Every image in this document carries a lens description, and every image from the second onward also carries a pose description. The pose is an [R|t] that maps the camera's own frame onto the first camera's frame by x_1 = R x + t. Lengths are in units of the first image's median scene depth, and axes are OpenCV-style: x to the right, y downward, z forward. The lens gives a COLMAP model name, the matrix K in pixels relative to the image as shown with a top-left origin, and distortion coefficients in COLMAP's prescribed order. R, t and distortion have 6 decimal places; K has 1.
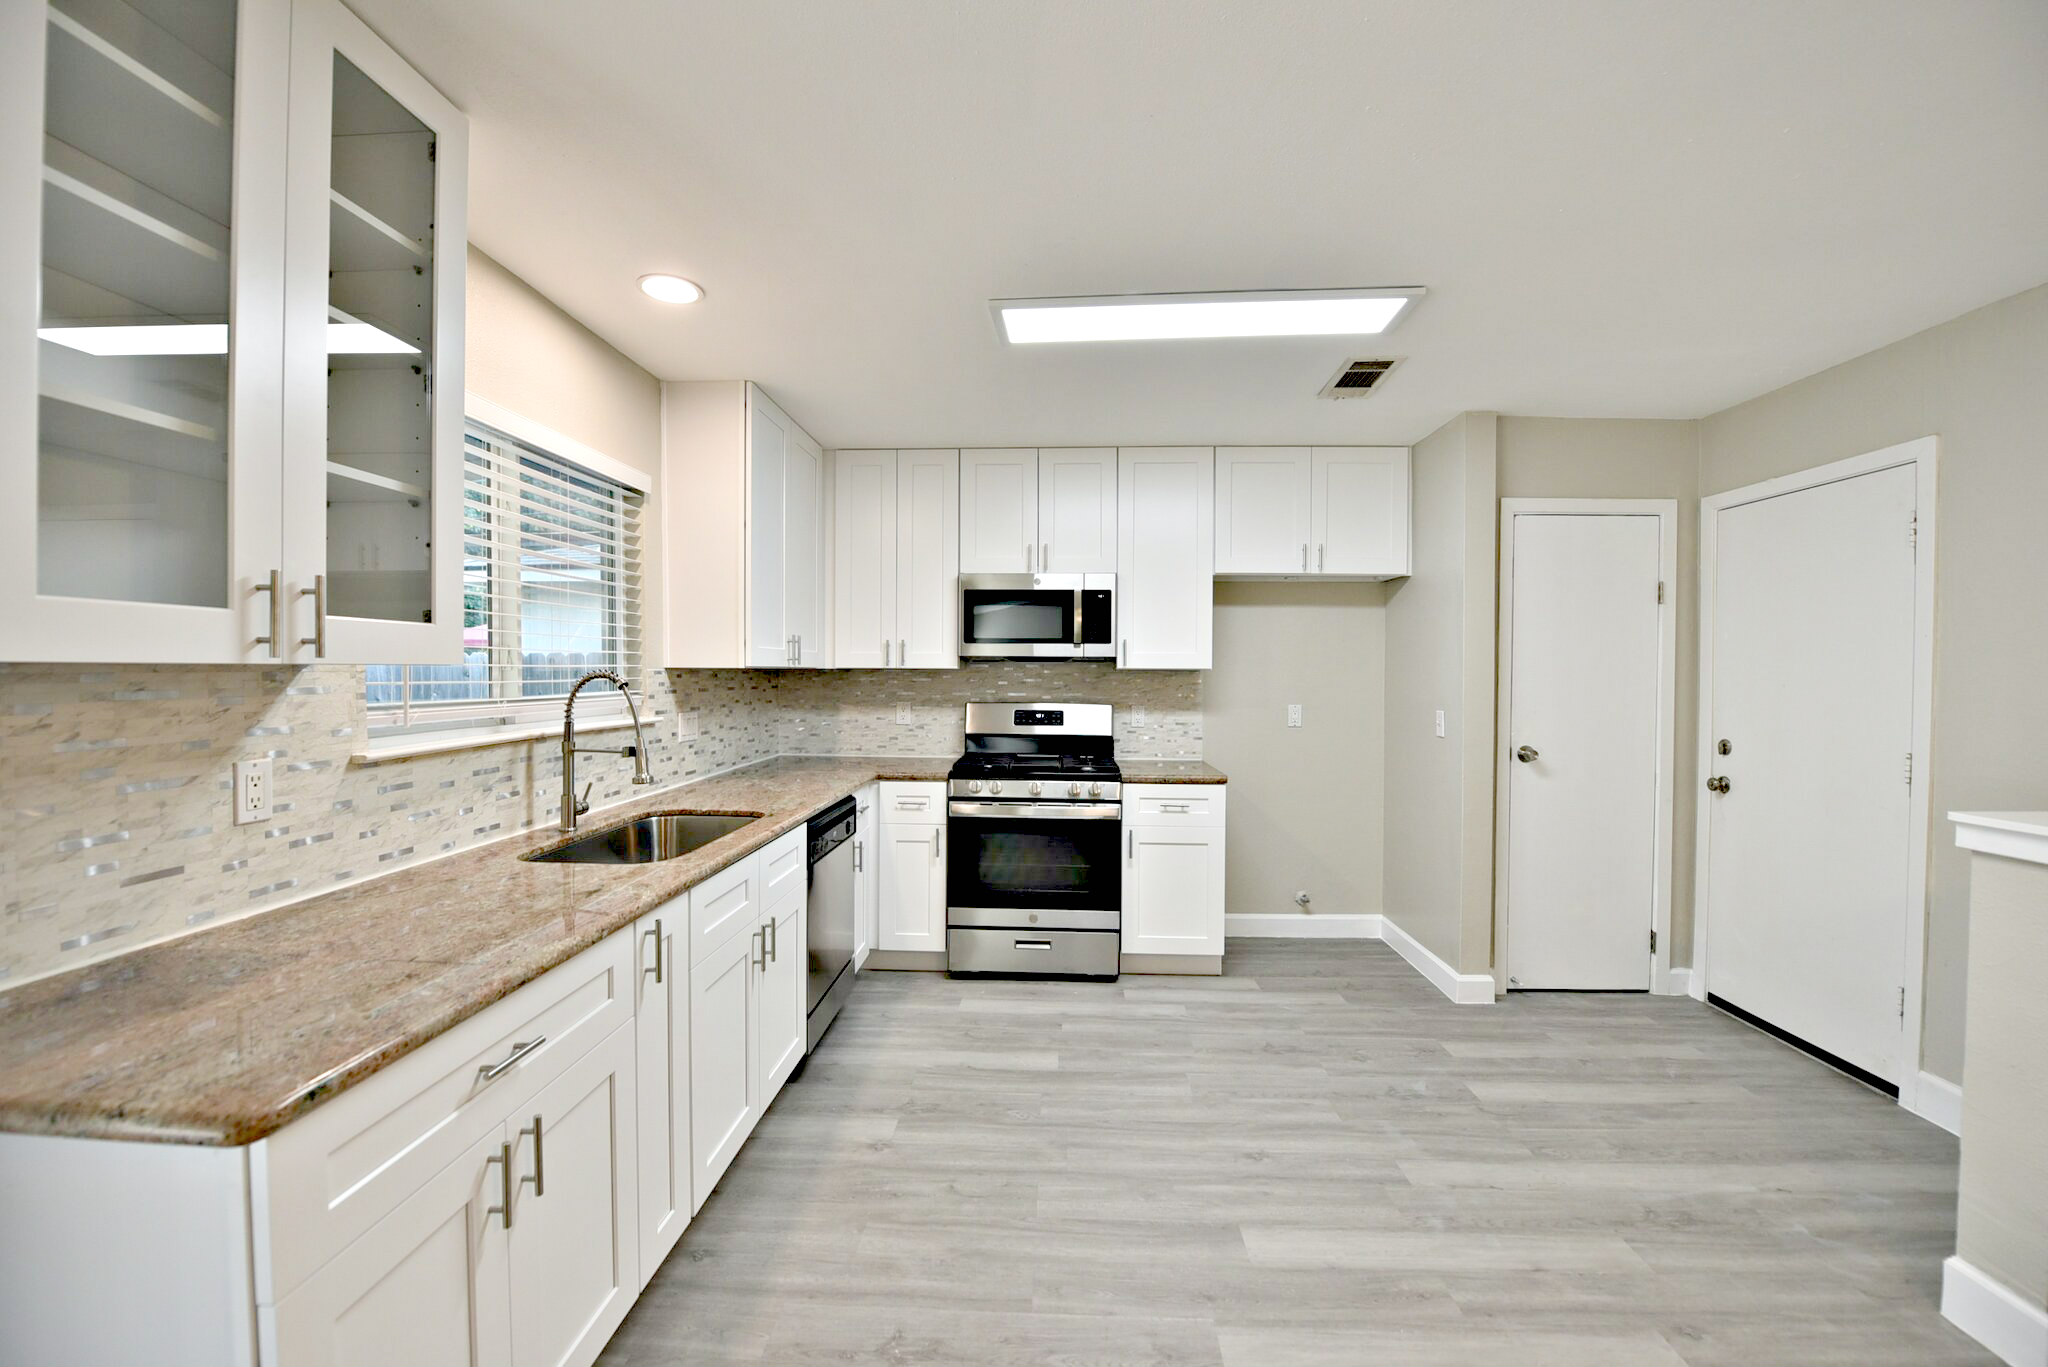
lens RADIAL K [[811.9, 0, 1036.5], [0, 811.9, 681.0], [0, 0, 1]] dist [-0.017138, -0.001622]
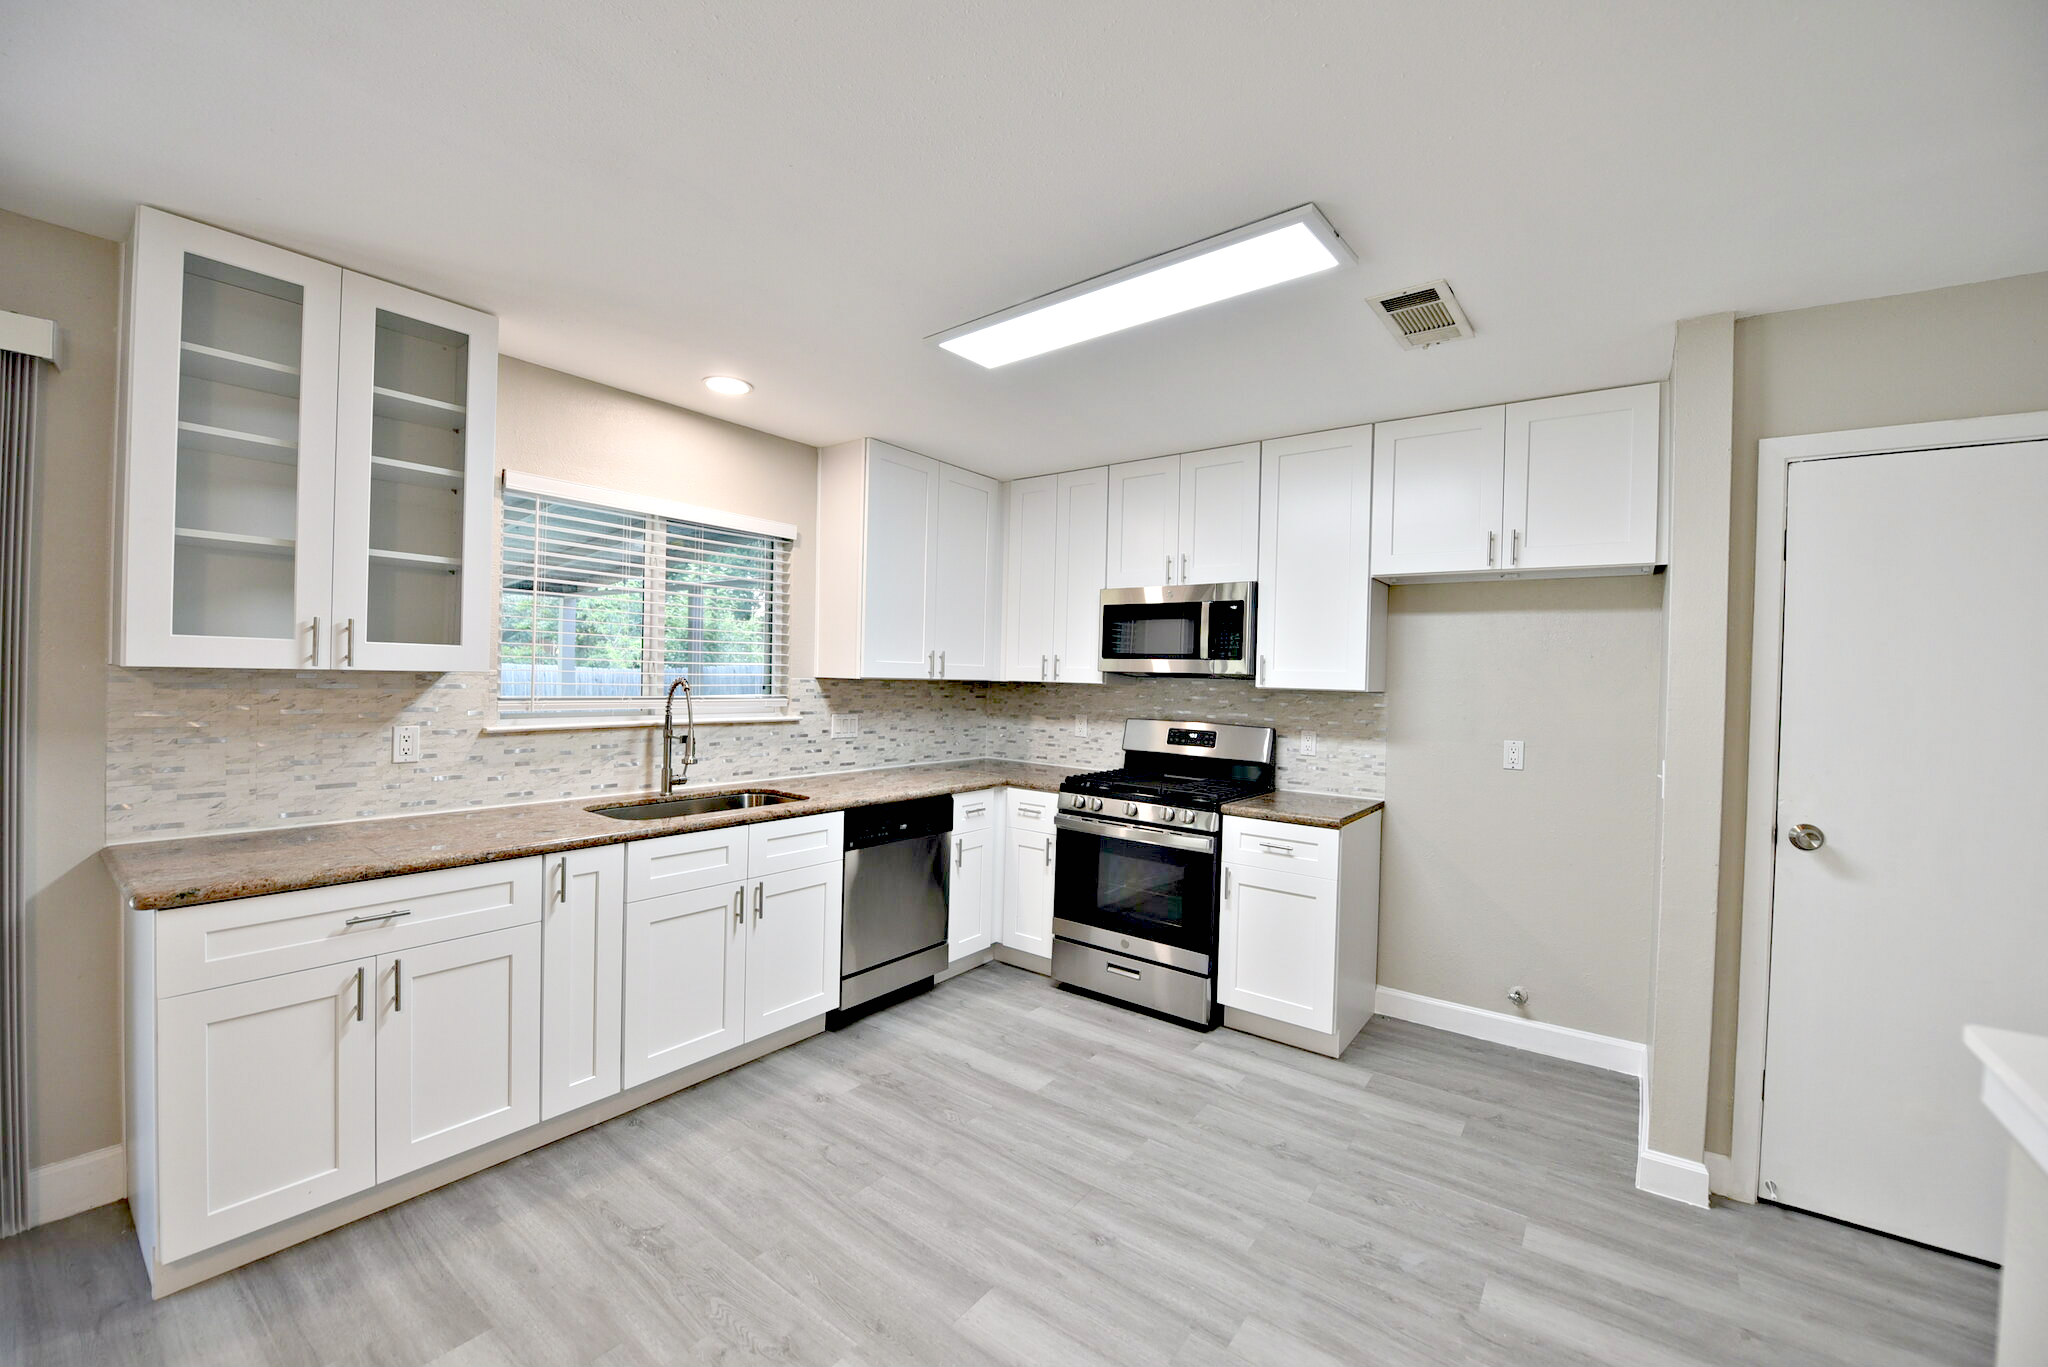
lens RADIAL K [[811.9, 0, 1041.9], [0, 811.9, 681.9], [0, 0, 1]] dist [-0.017138, -0.001622]
pose [[0.826798, 0.019936, -0.562146, 0.522230], [-0.029019, 0.999553, -0.007232, -0.010559], [0.561750, 0.022292, 0.827006, 0.162662]]
